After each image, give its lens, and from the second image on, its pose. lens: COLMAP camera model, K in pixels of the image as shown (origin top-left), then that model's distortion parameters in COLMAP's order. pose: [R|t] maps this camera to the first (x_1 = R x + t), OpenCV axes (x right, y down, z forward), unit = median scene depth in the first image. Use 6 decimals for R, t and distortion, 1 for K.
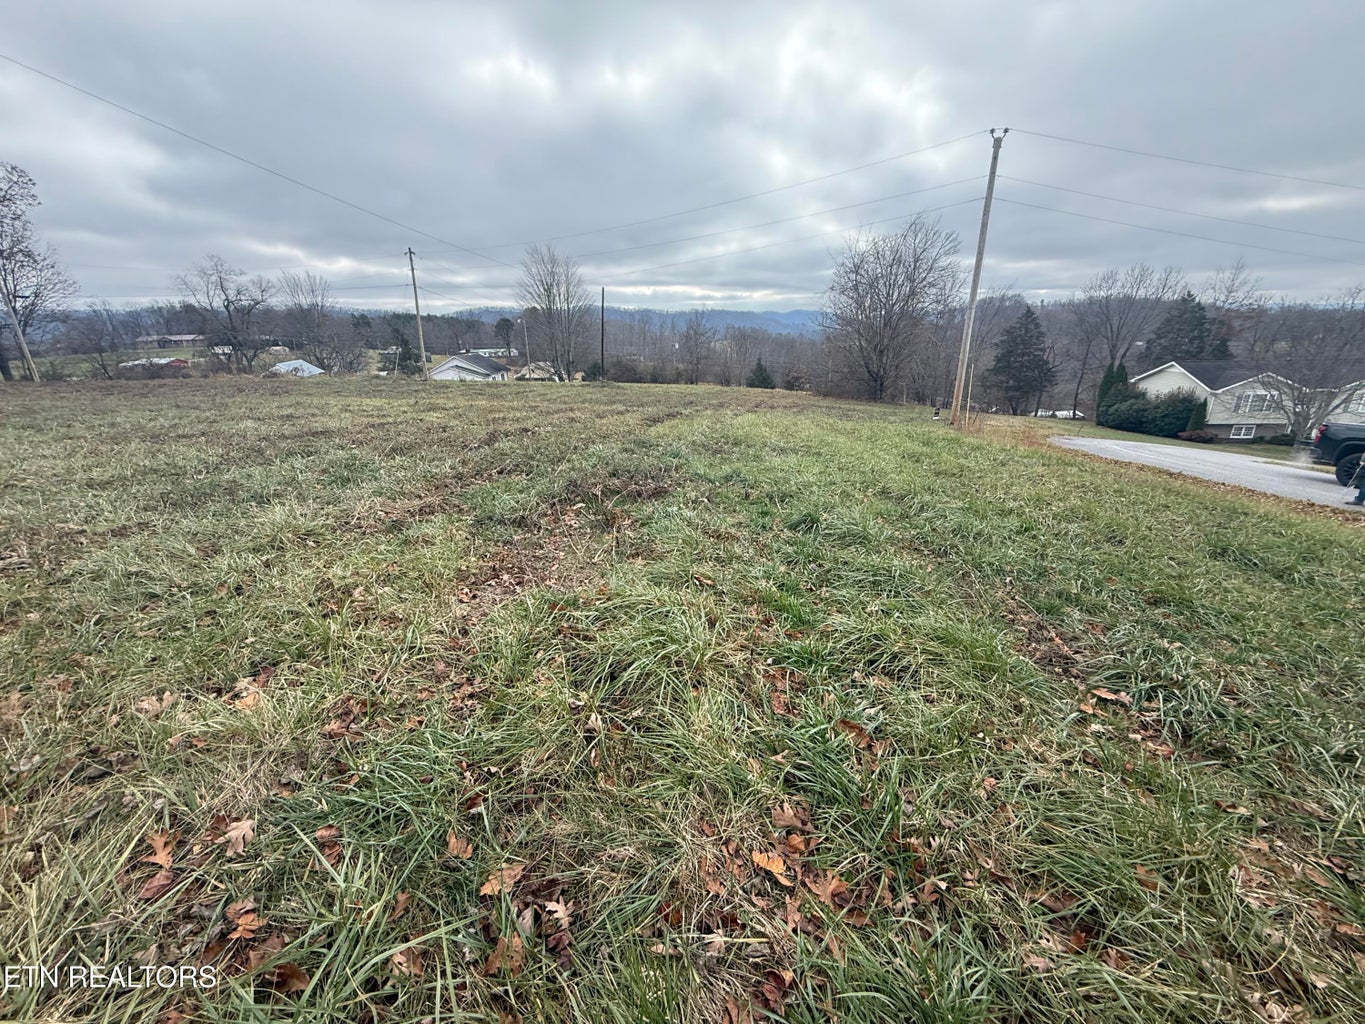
lens RADIAL K [[539.0, 0, 679.9], [0, 539.0, 513.8], [0, 0, 1]] dist [0.000146, -0.000074]
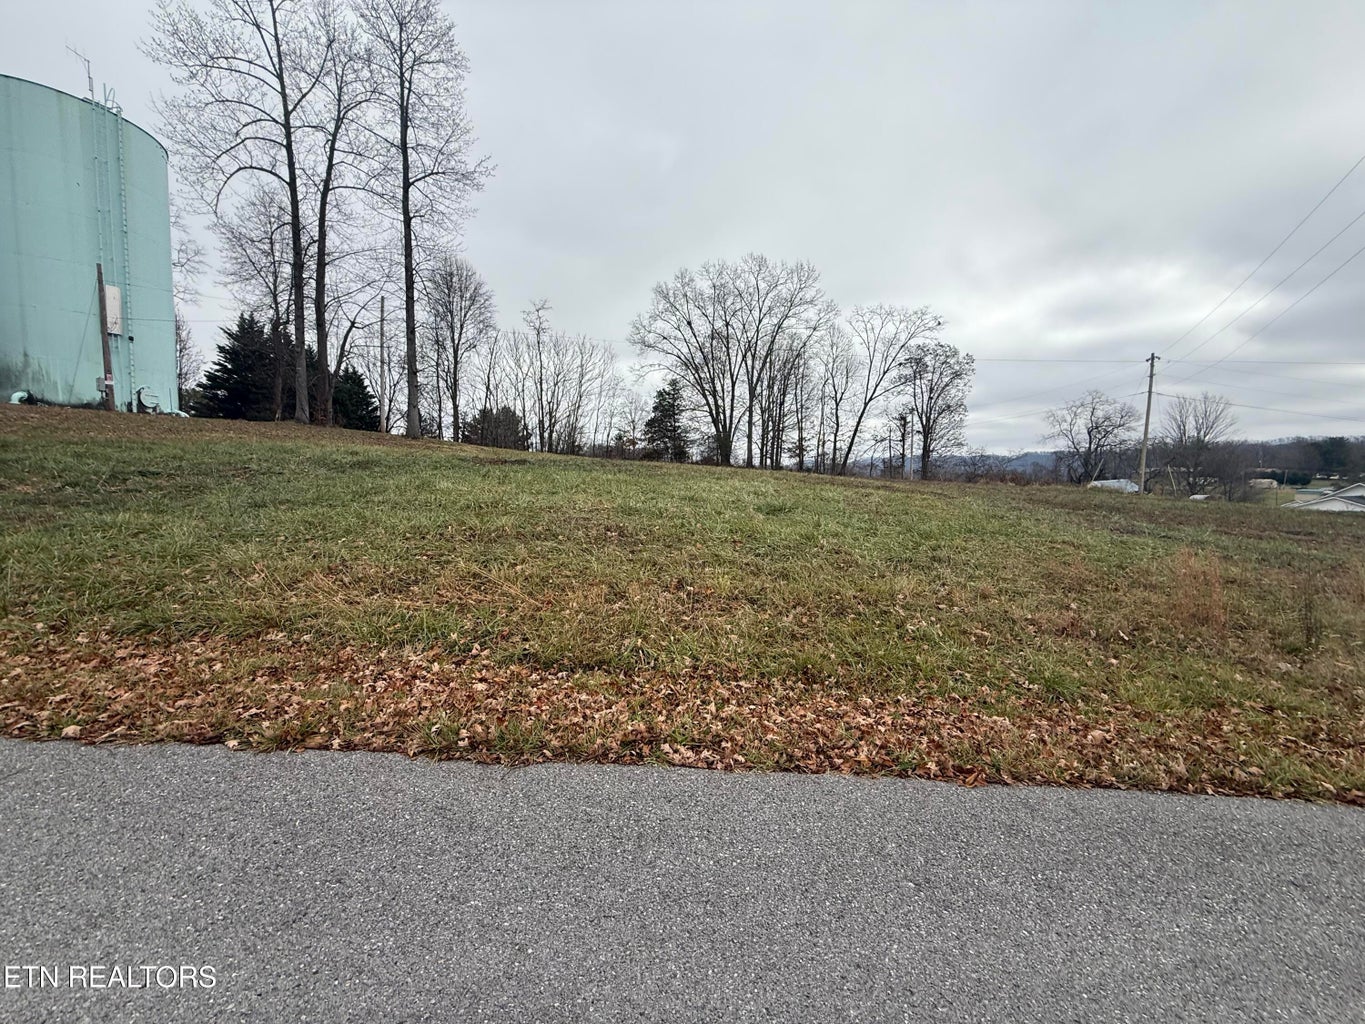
lens RADIAL K [[539.0, 0, 680.0], [0, 539.0, 517.9], [0, 0, 1]] dist [0.000146, -0.000074]
pose [[0.062468, 0.096985, -0.993324, 0.385490], [-0.324168, 0.943277, 0.071712, -0.041640], [0.943935, 0.317524, 0.090364, 0.262919]]
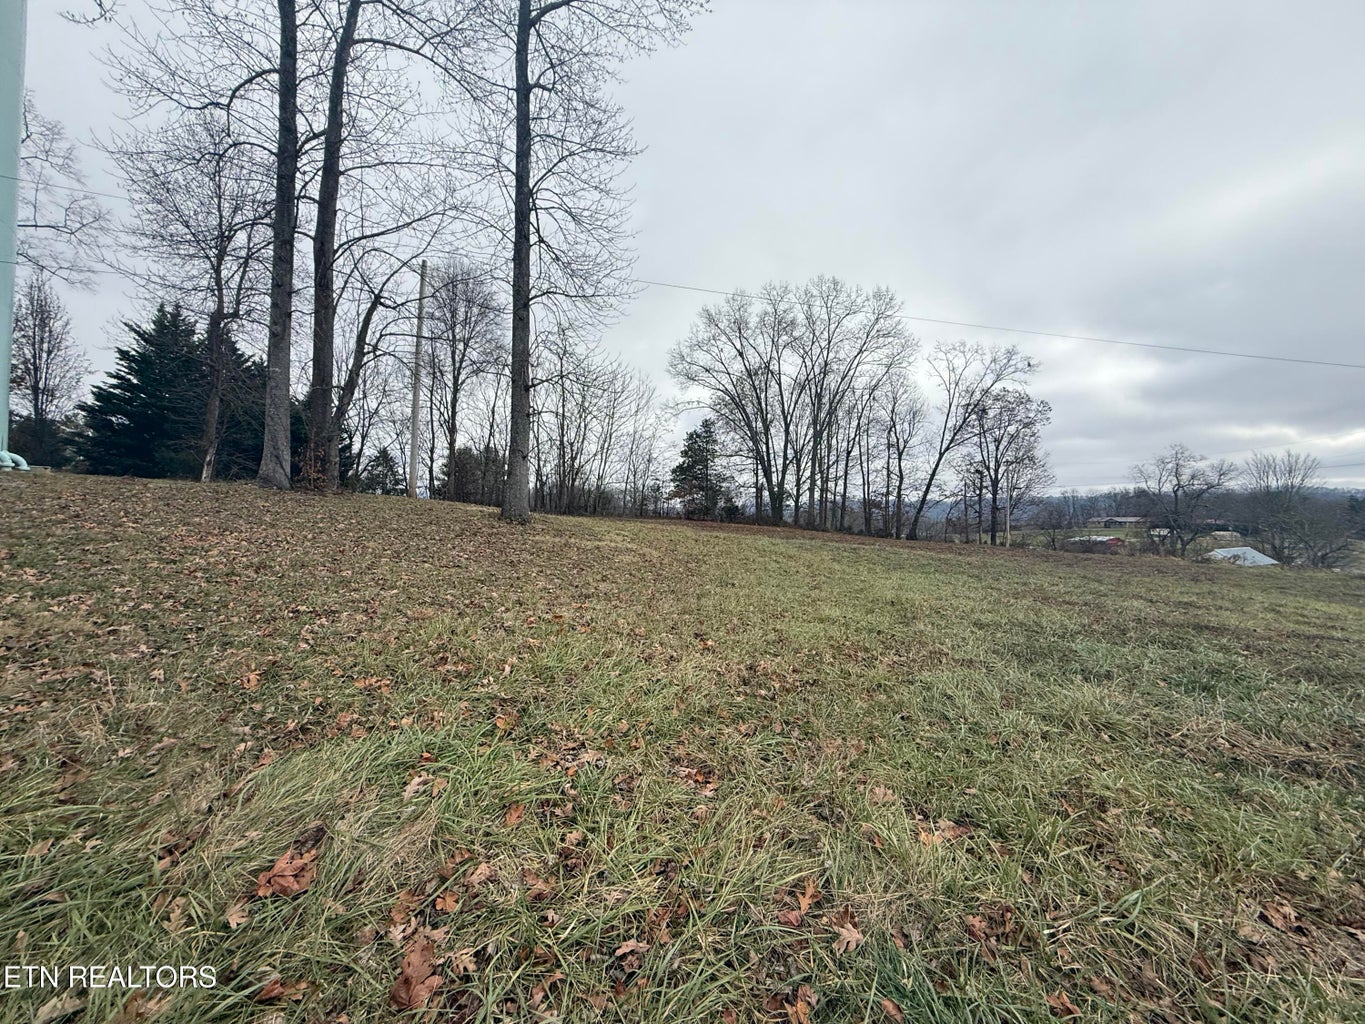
lens RADIAL K [[539.0, 0, 681.7], [0, 539.0, 511.4], [0, 0, 1]] dist [0.000146, -0.000074]
pose [[0.156187, 0.012446, -0.987649, 0.009979], [-0.333261, 0.941950, -0.040832, -0.003230], [0.929808, 0.335522, 0.151268, 0.011147]]
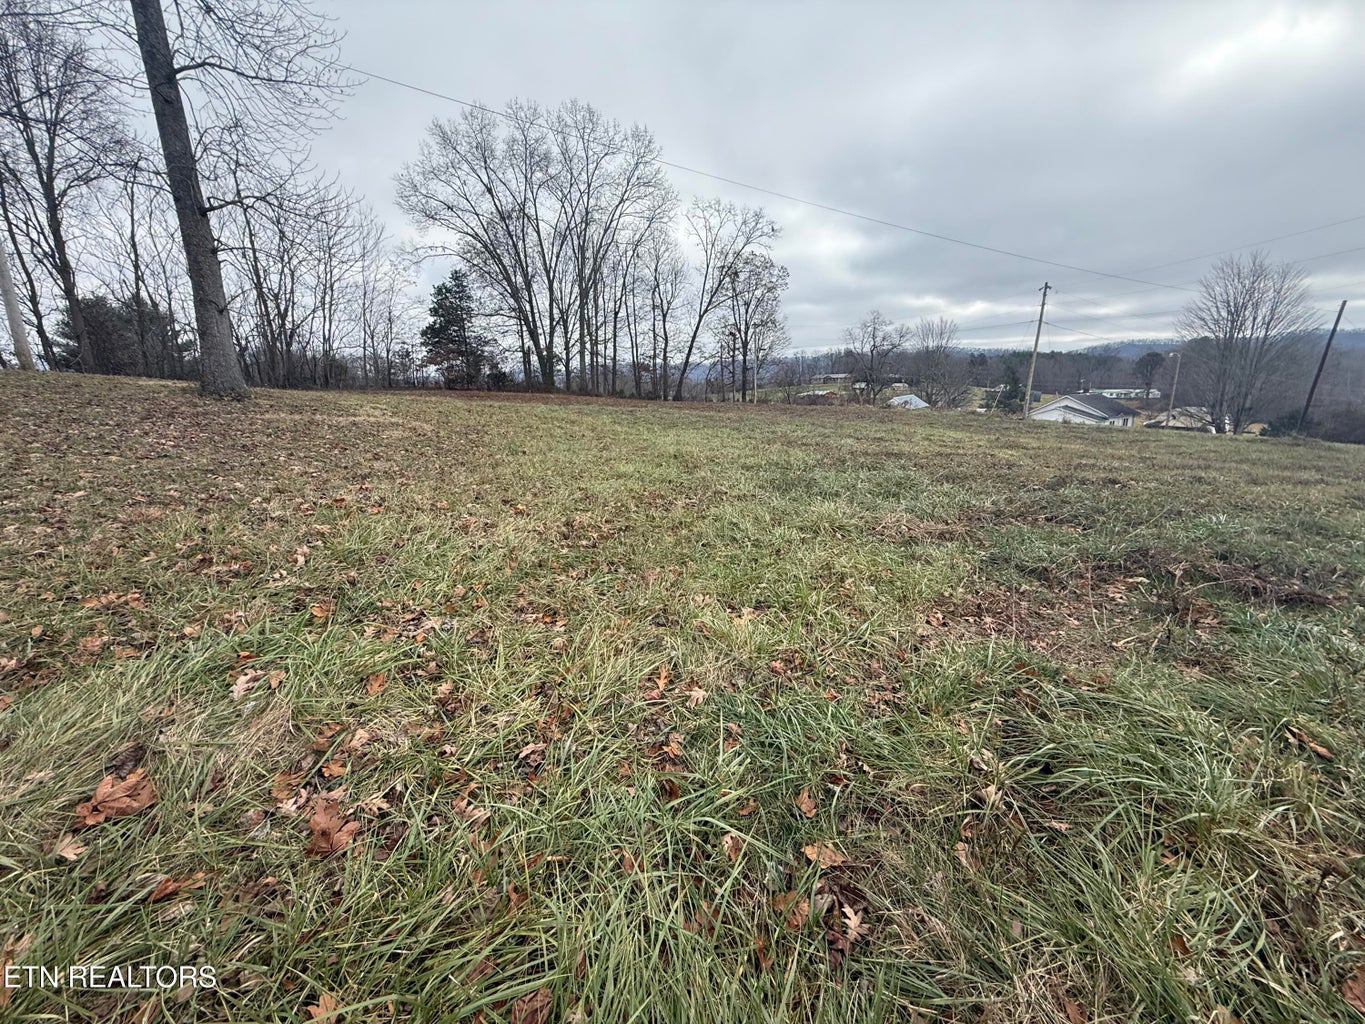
lens RADIAL K [[539.0, 0, 681.0], [0, 539.0, 512.9], [0, 0, 1]] dist [0.000146, -0.000074]
pose [[0.541619, 0.206990, -0.814742, 0.011274], [-0.261621, 0.962583, 0.070632, 0.001629], [0.798877, 0.174898, 0.575506, 0.002634]]
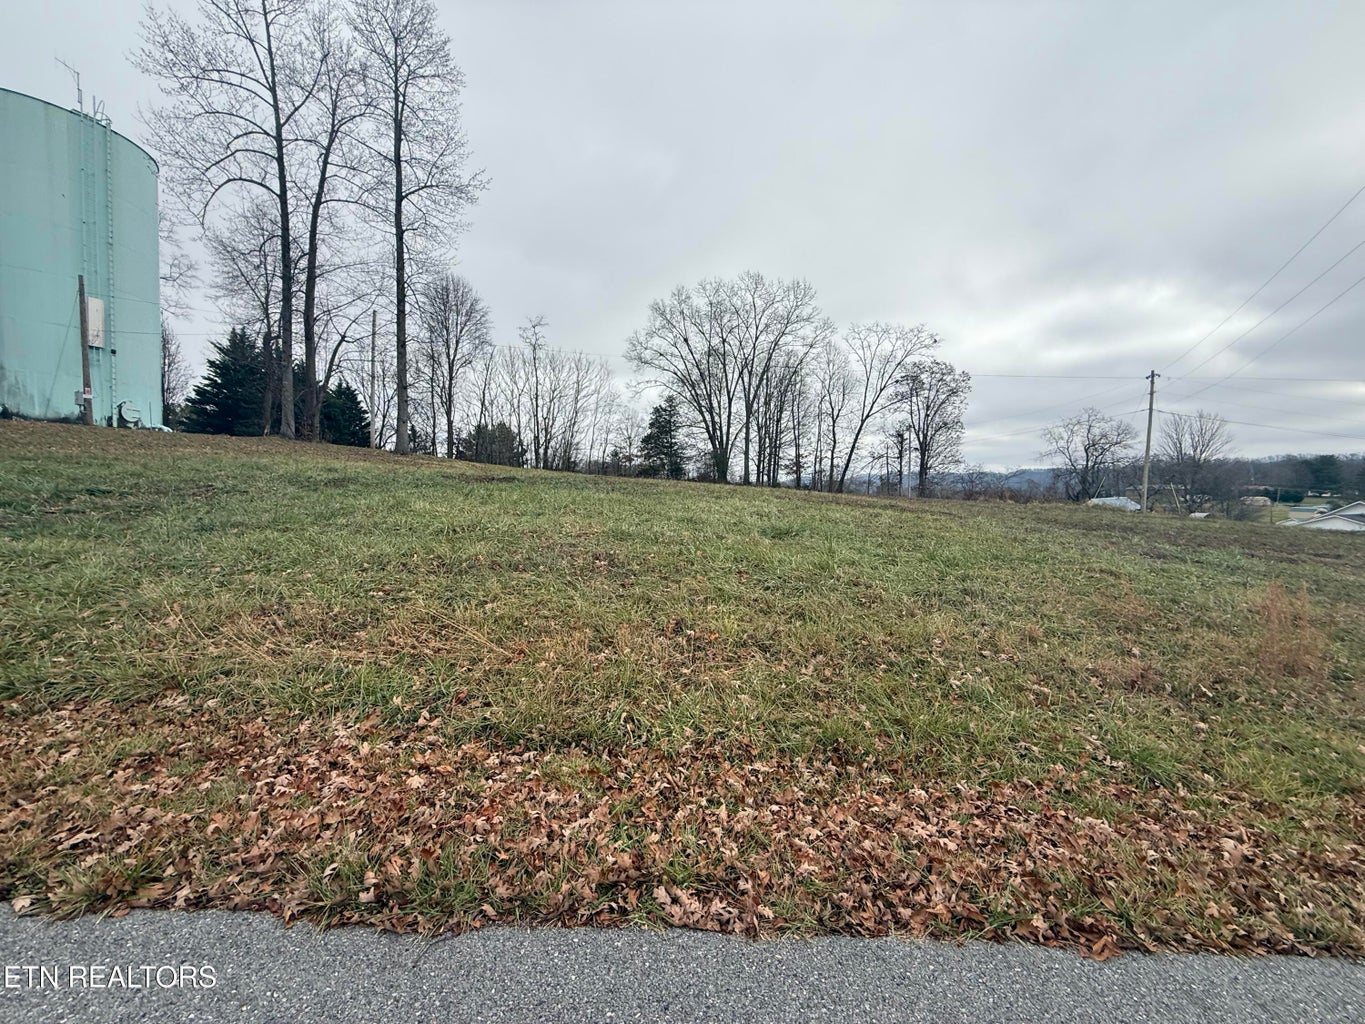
lens RADIAL K [[539.0, 0, 680.0], [0, 539.0, 517.6], [0, 0, 1]] dist [0.000146, -0.000074]
pose [[0.069385, 0.066847, -0.995348, 0.365197], [-0.325871, 0.944537, 0.040718, -0.043020], [0.942865, 0.321529, 0.087320, 0.263293]]
